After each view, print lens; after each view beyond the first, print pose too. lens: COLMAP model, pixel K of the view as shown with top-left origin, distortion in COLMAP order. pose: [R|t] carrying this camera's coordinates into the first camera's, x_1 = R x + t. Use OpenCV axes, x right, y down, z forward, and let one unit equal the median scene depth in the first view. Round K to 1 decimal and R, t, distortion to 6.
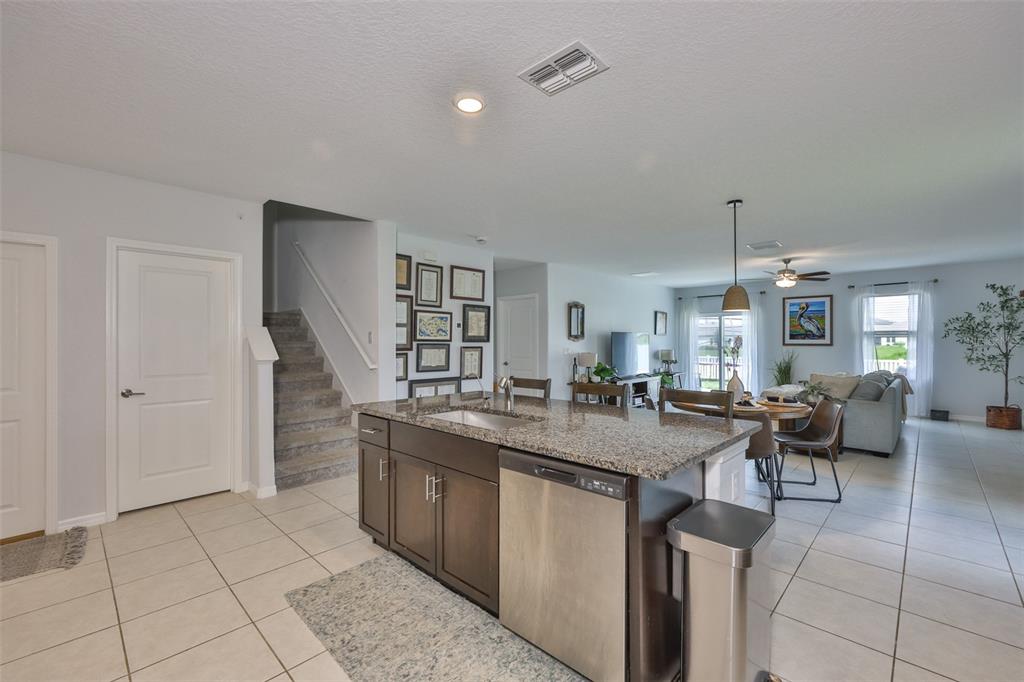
lens RADIAL K [[424.5, 0, 512.0], [0, 424.5, 341.0], [0, 0, 1]] dist [-0.001195, -0.000016]
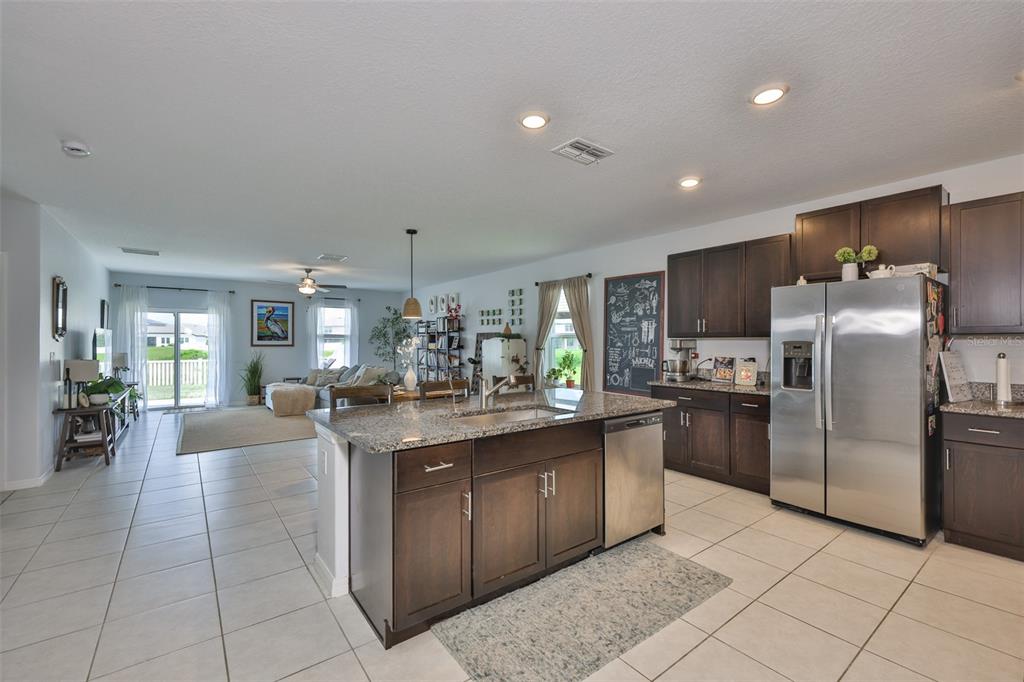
lens RADIAL K [[433.6, 0, 508.7], [0, 433.6, 342.6], [0, 0, 1]] dist [0.001197, 0.000236]
pose [[0.170188, 0.001525, 0.985410, -0.301809], [-0.002189, 0.999997, -0.001169, 0.001220], [-0.985409, -0.001958, 0.170191, 0.222545]]
